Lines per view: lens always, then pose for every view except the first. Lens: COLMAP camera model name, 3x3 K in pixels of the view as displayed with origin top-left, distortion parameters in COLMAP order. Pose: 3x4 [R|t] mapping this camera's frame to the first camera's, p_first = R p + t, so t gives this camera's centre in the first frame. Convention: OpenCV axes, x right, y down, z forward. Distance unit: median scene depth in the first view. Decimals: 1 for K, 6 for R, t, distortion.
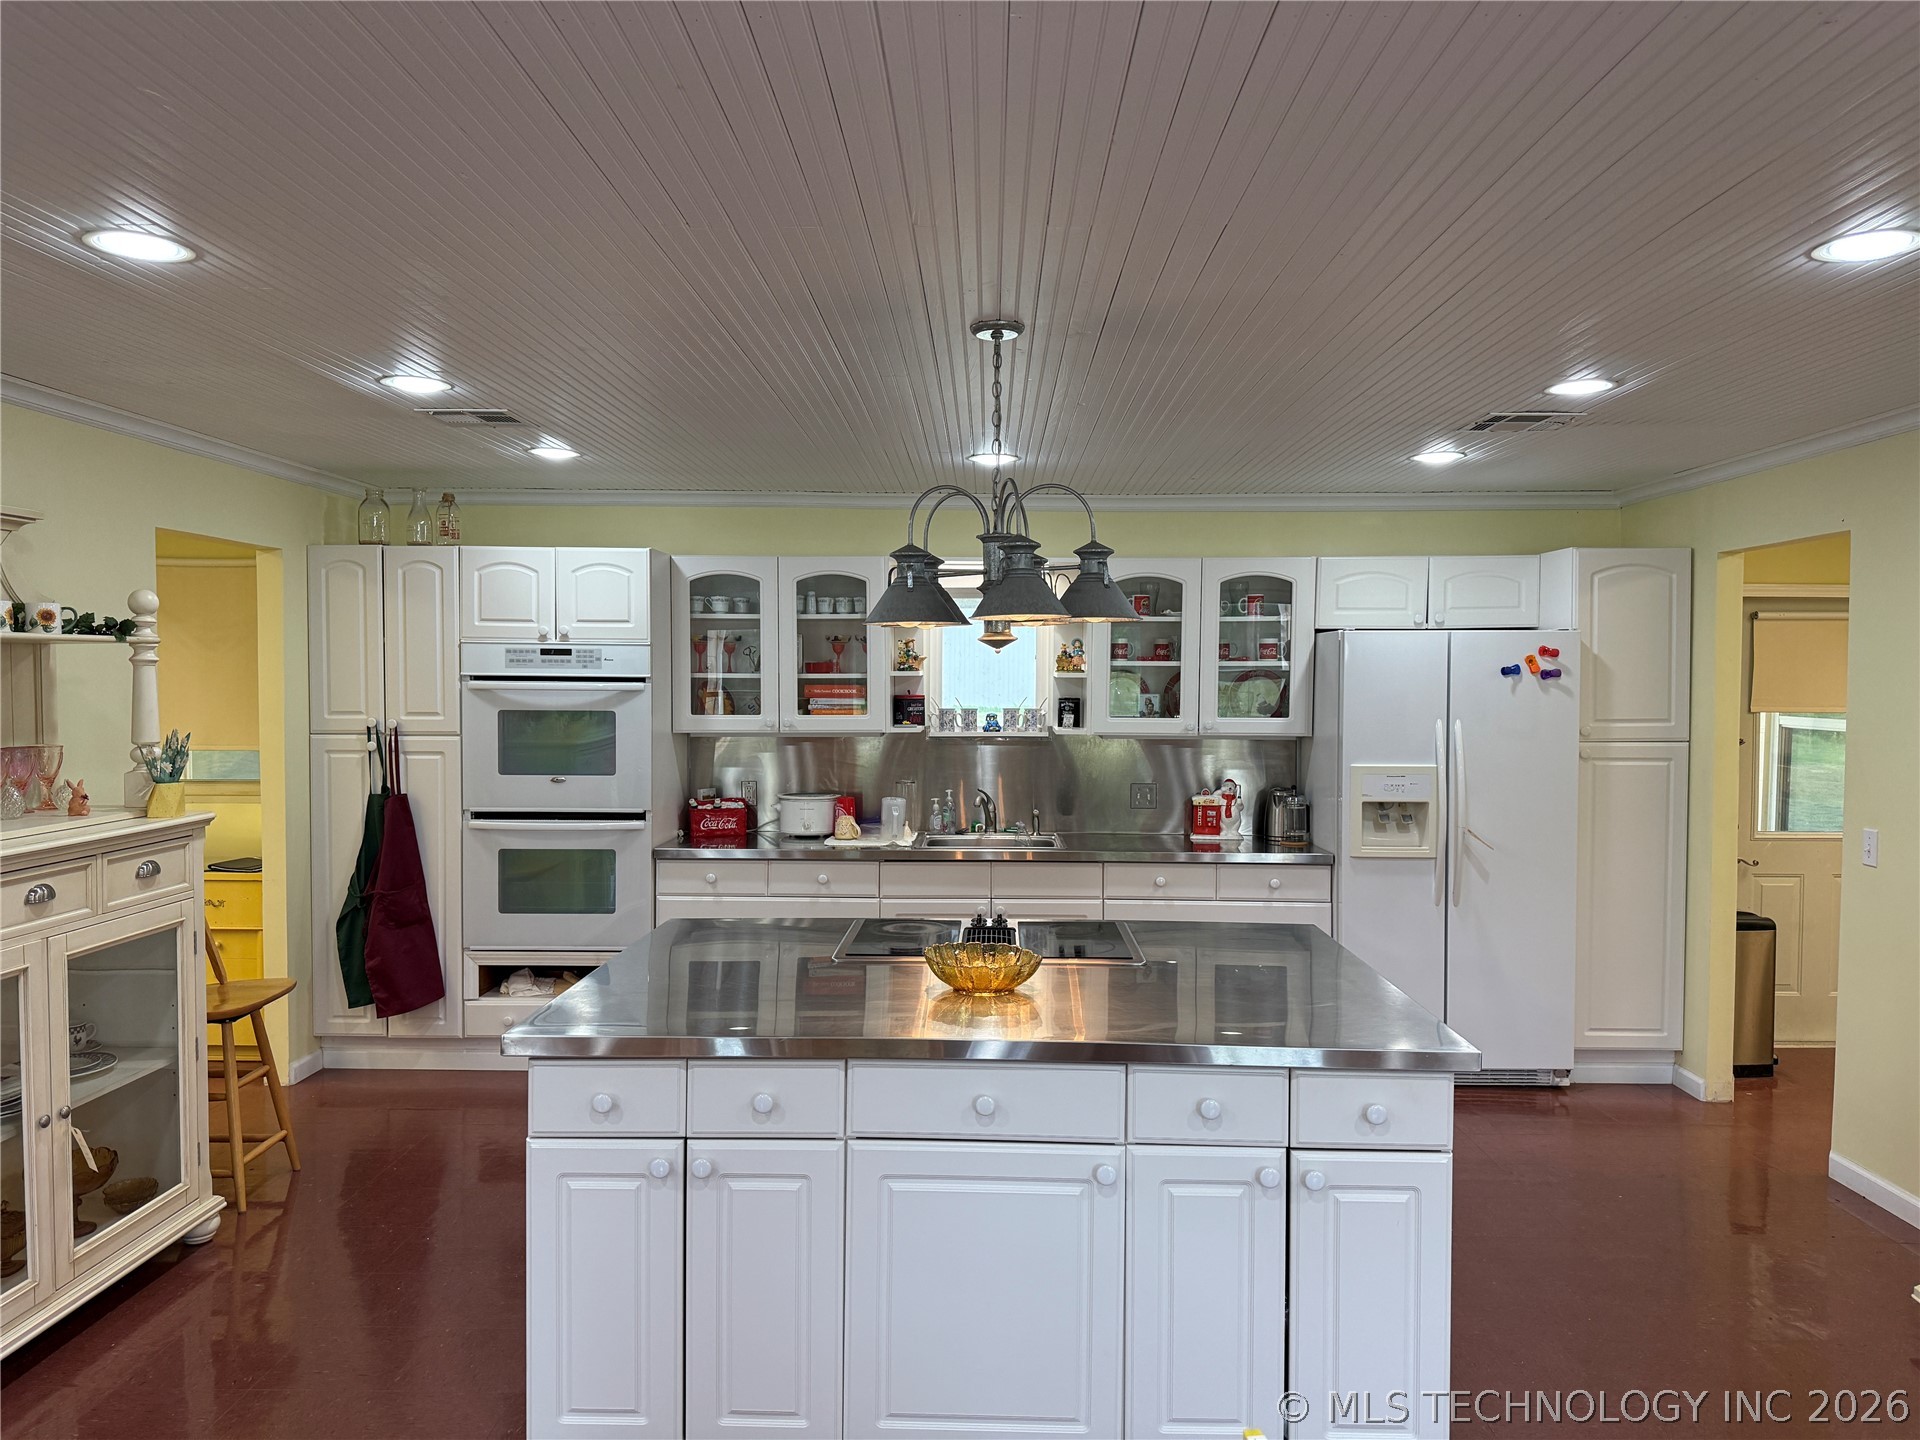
lens RADIAL K [[1347.4, 0, 975.9], [0, 1347.4, 729.9], [0, 0, 1]] dist [0.062791, -0.071527]
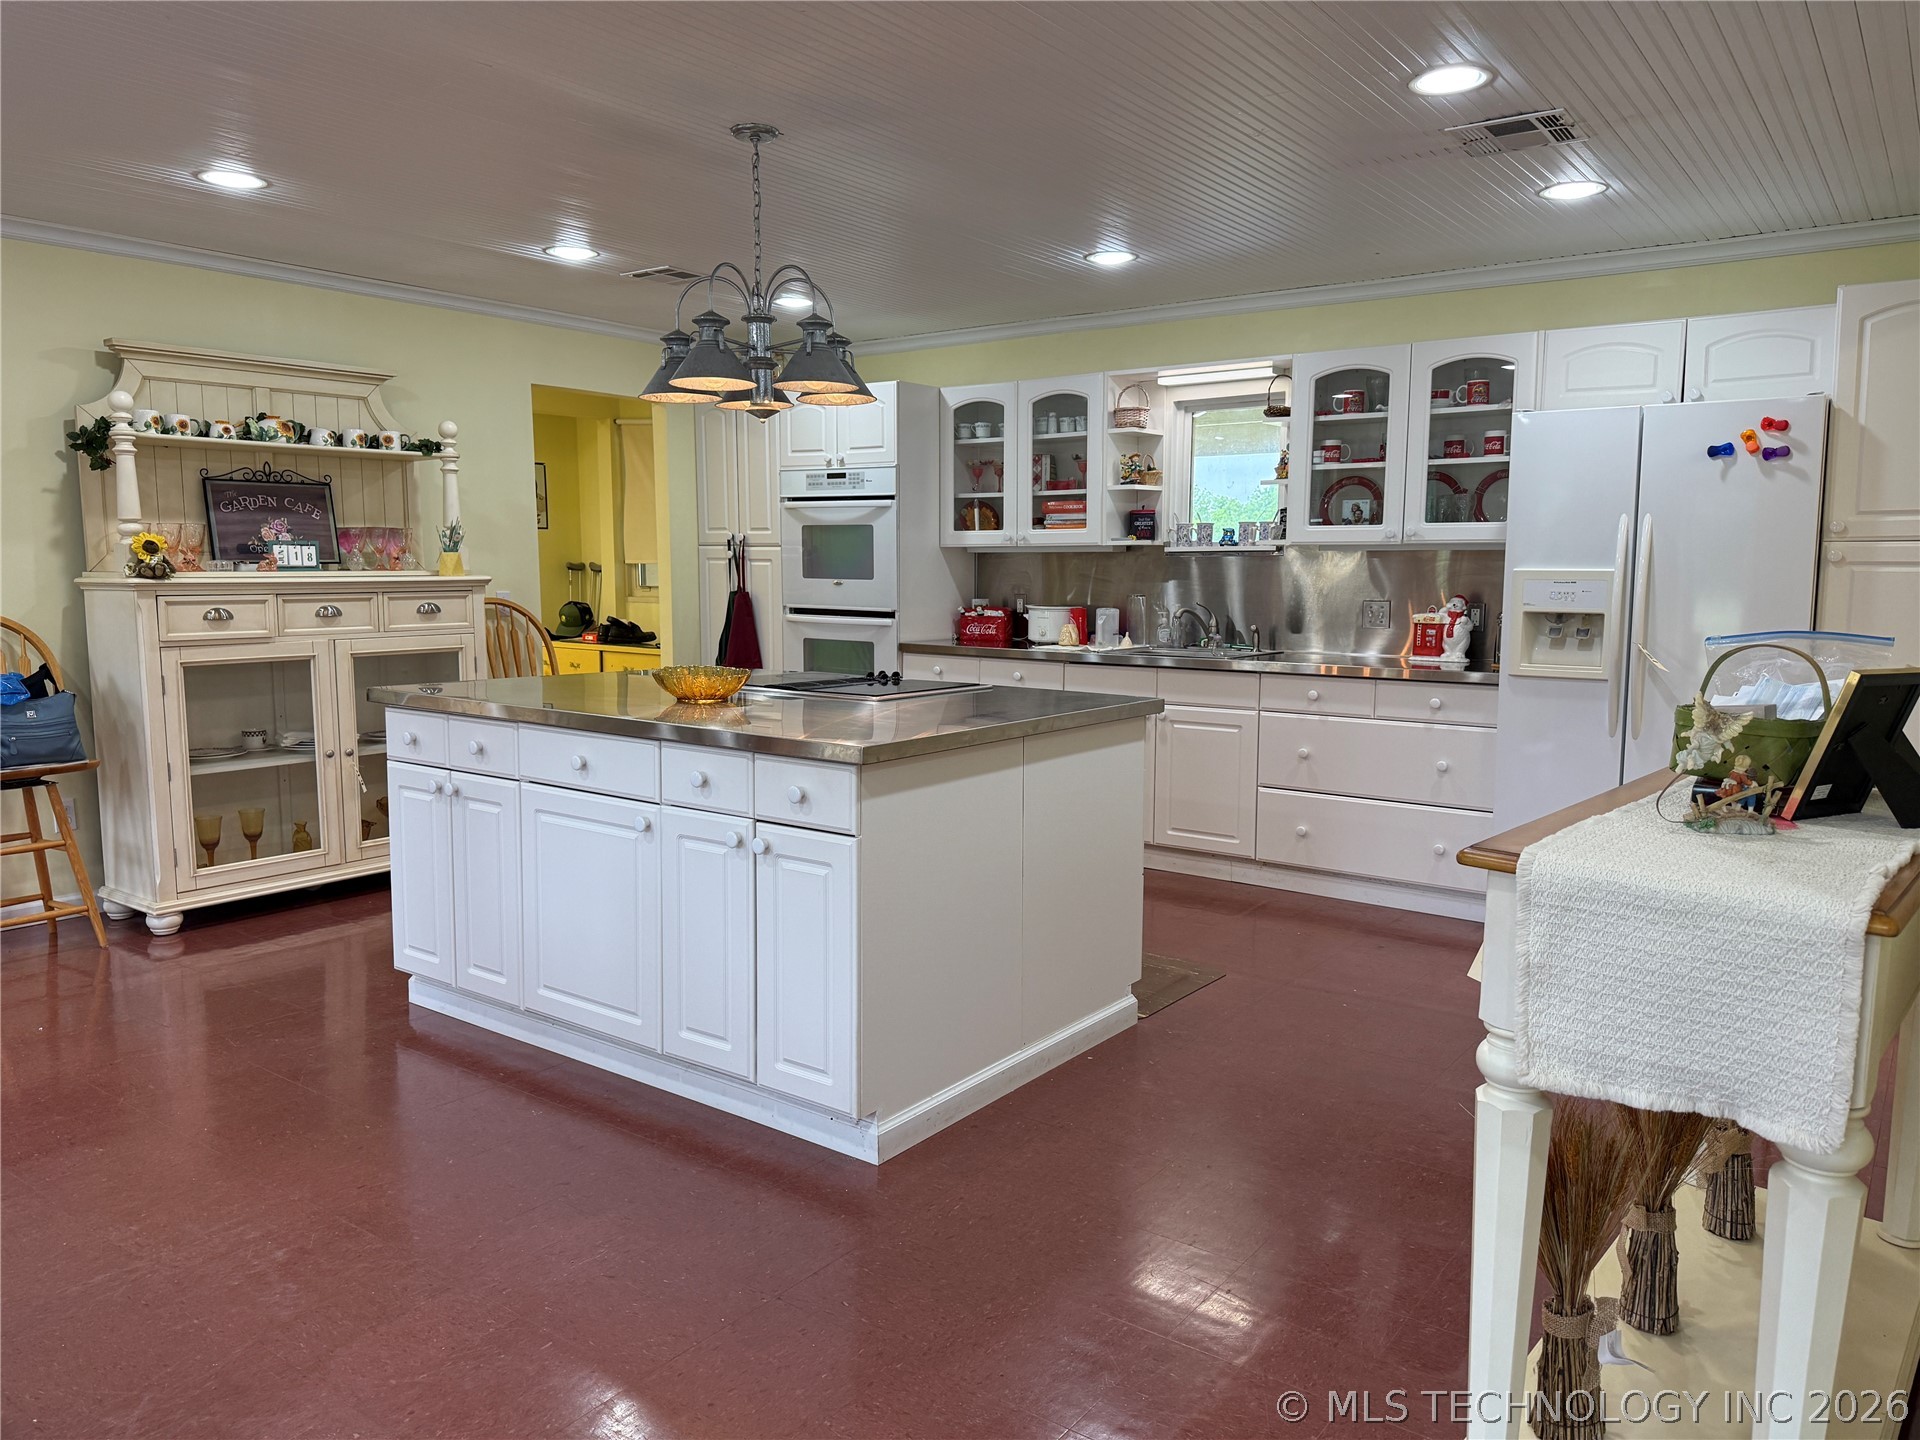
lens RADIAL K [[1347.4, 0, 976.0], [0, 1347.4, 735.8], [0, 0, 1]] dist [0.062791, -0.071527]
pose [[0.821829, 0.072857, -0.565057, 0.483124], [-0.023824, 0.995317, 0.093684, 0.057044], [0.569236, -0.063530, 0.819716, 0.073679]]
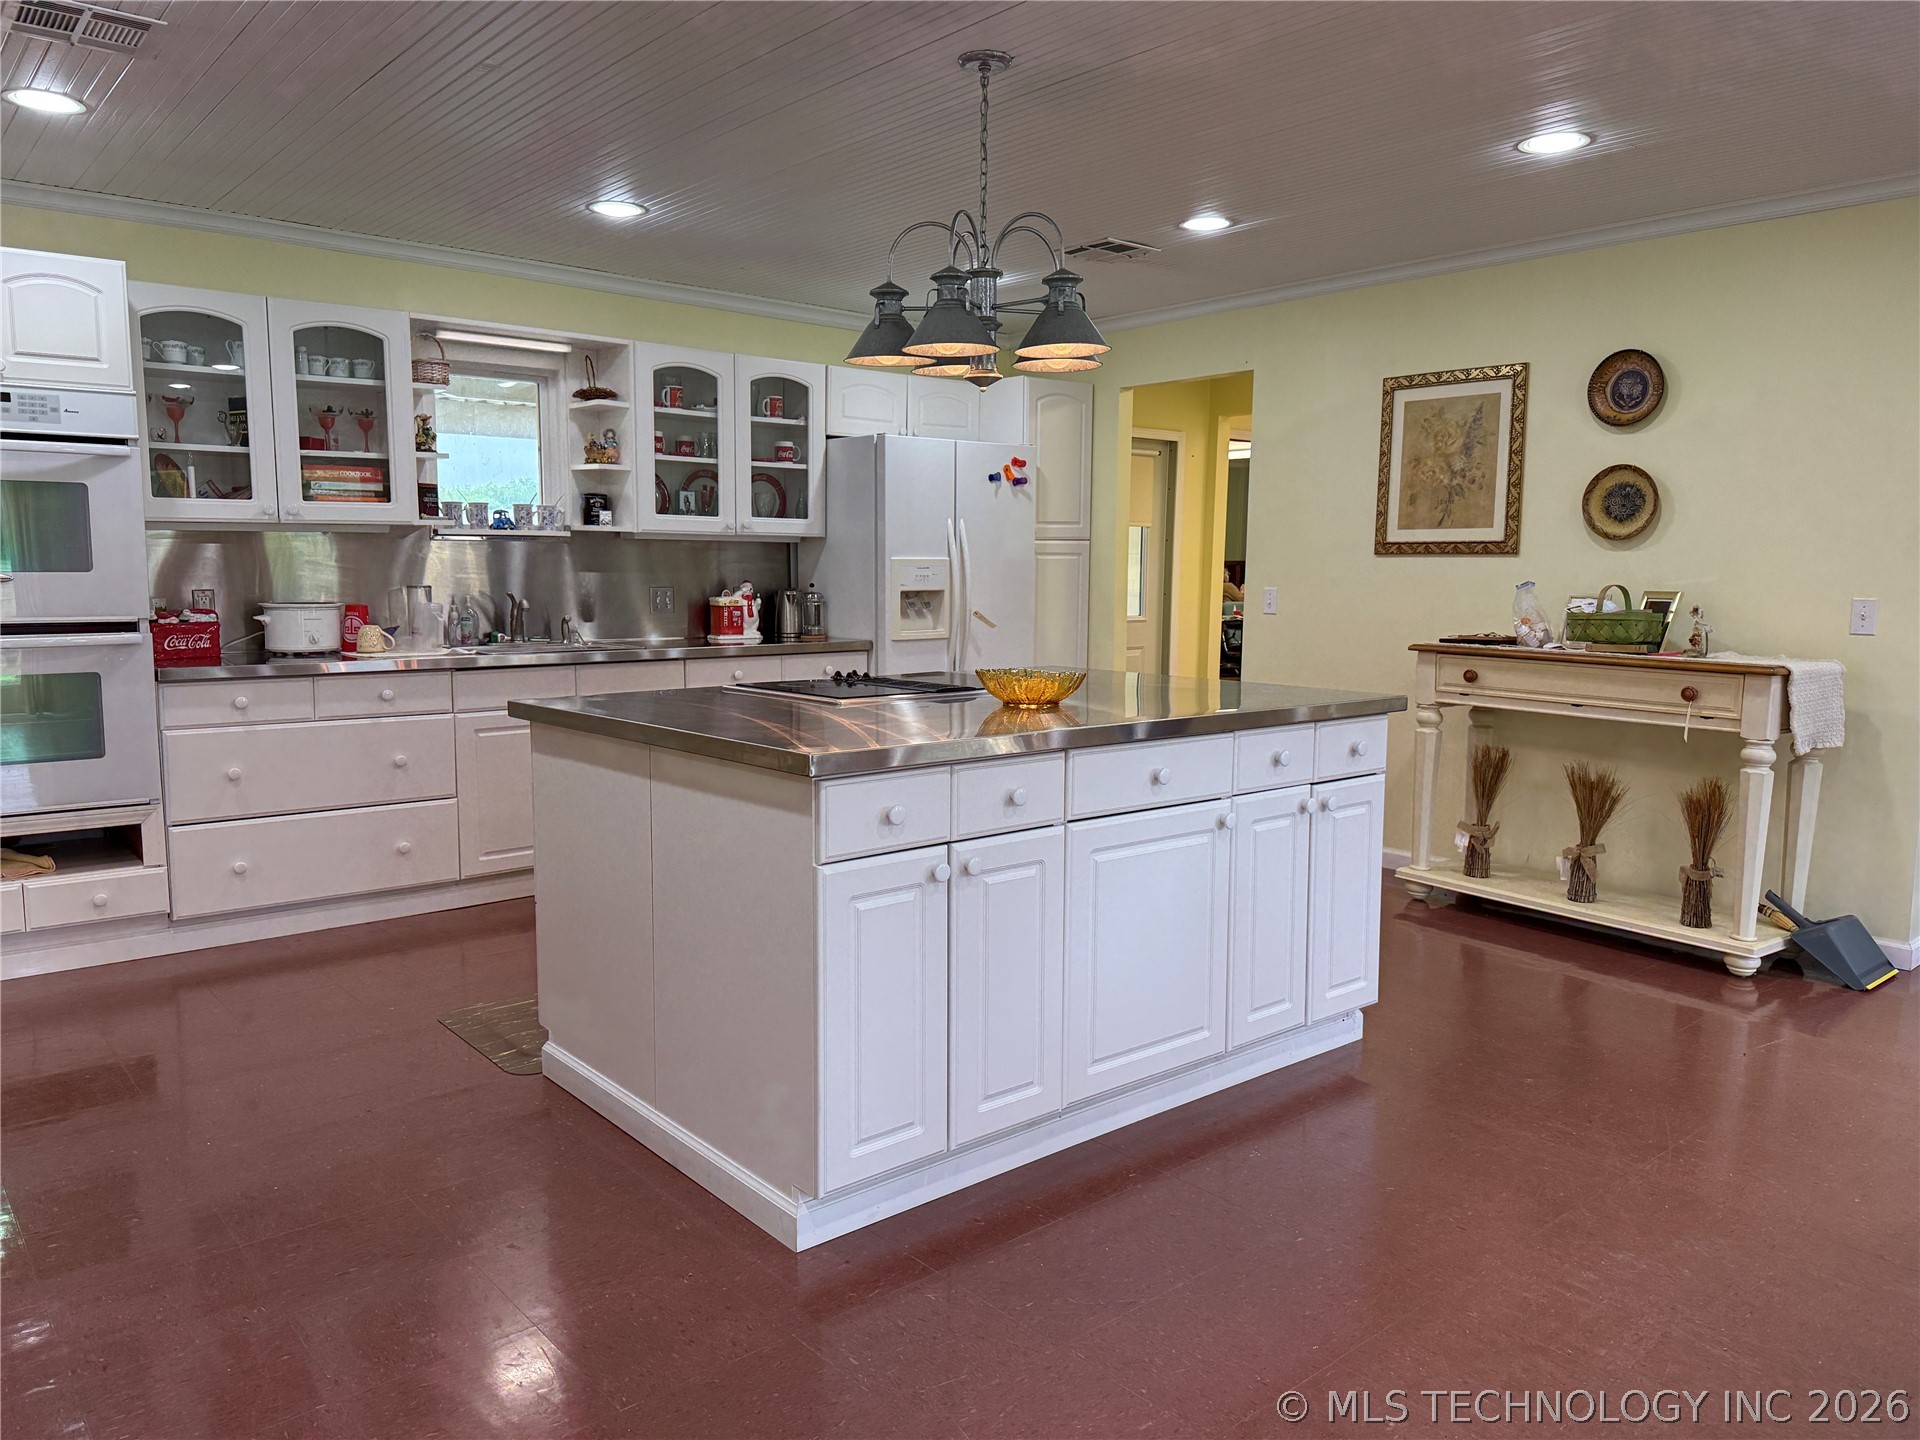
lens RADIAL K [[1347.4, 0, 964.5], [0, 1347.4, 731.3], [0, 0, 1]] dist [0.062791, -0.071527]
pose [[0.745213, -0.083679, 0.661555, -0.410112], [0.023646, 0.994787, 0.099193, 0.057540], [-0.666407, -0.058277, 0.743307, 0.124138]]
